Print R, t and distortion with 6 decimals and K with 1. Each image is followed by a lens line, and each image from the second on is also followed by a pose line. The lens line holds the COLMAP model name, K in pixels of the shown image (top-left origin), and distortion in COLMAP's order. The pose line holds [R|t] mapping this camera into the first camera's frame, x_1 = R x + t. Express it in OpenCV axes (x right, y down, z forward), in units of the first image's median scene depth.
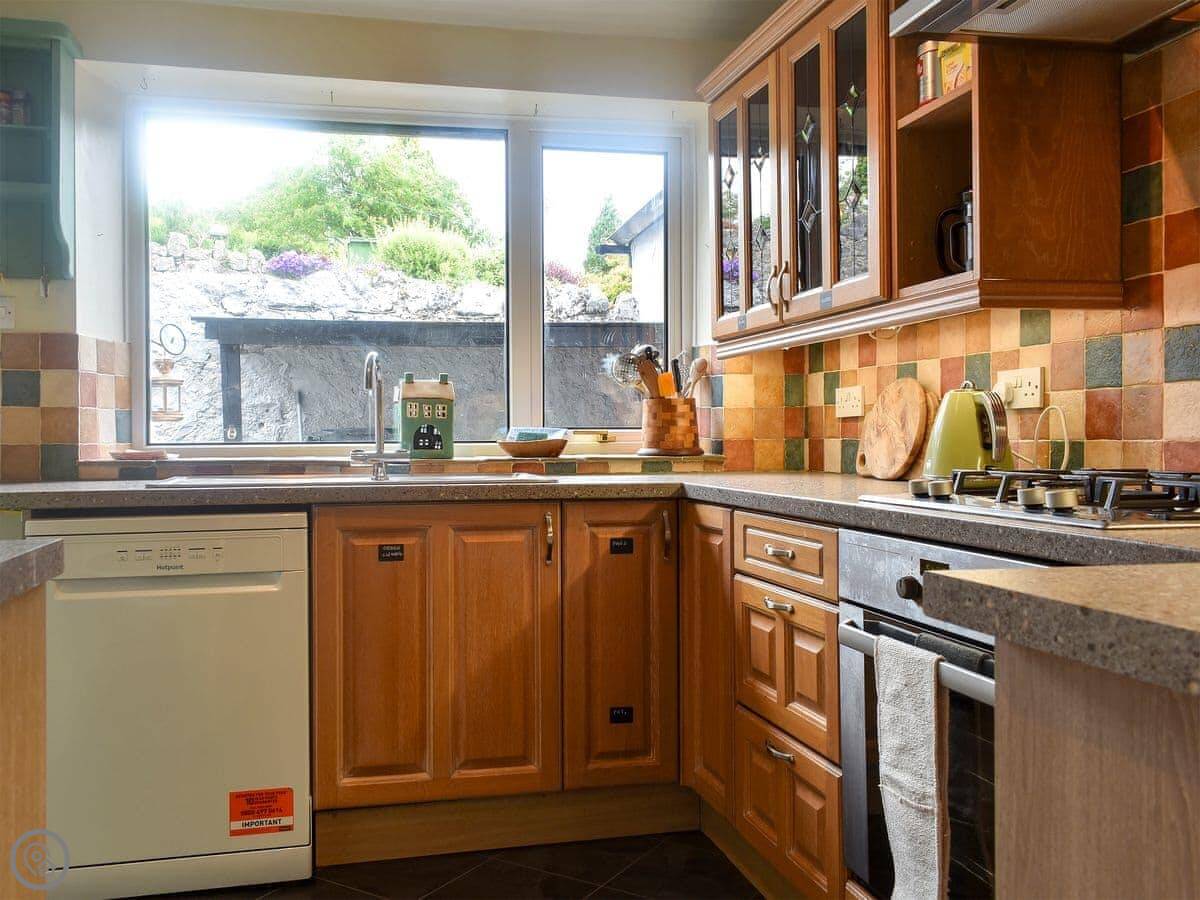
lens RADIAL K [[1059.0, 0, 595.9], [0, 1059.0, 451.2], [0, 0, 1]] dist [-0.007332, -0.005293]
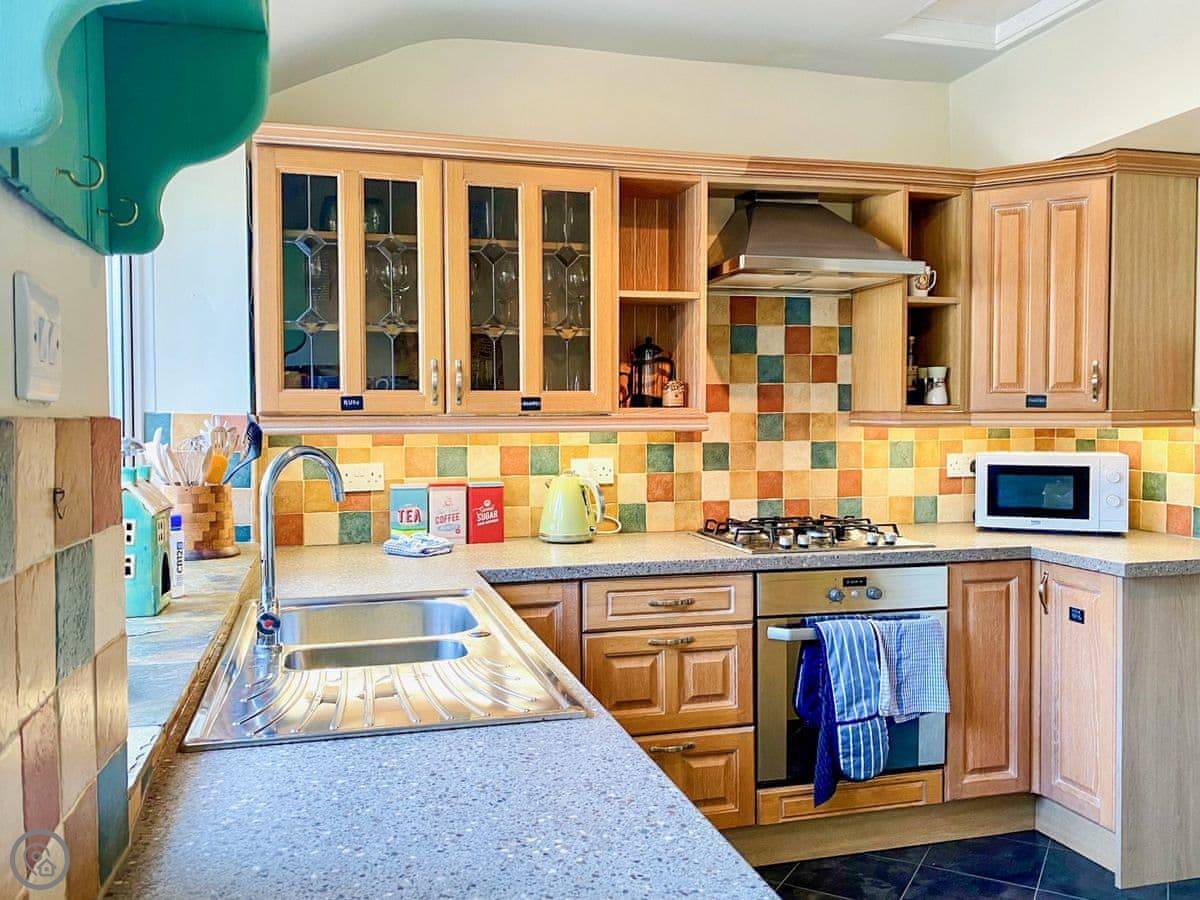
lens RADIAL K [[945.5, 0, 598.3], [0, 945.5, 439.0], [0, 0, 1]] dist [0.004596, -0.010882]
pose [[-0.026019, -0.020501, 0.999451, -1.053355], [0.016494, 0.999645, 0.020934, -0.147109], [-0.999525, 0.017030, -0.025672, 1.123654]]
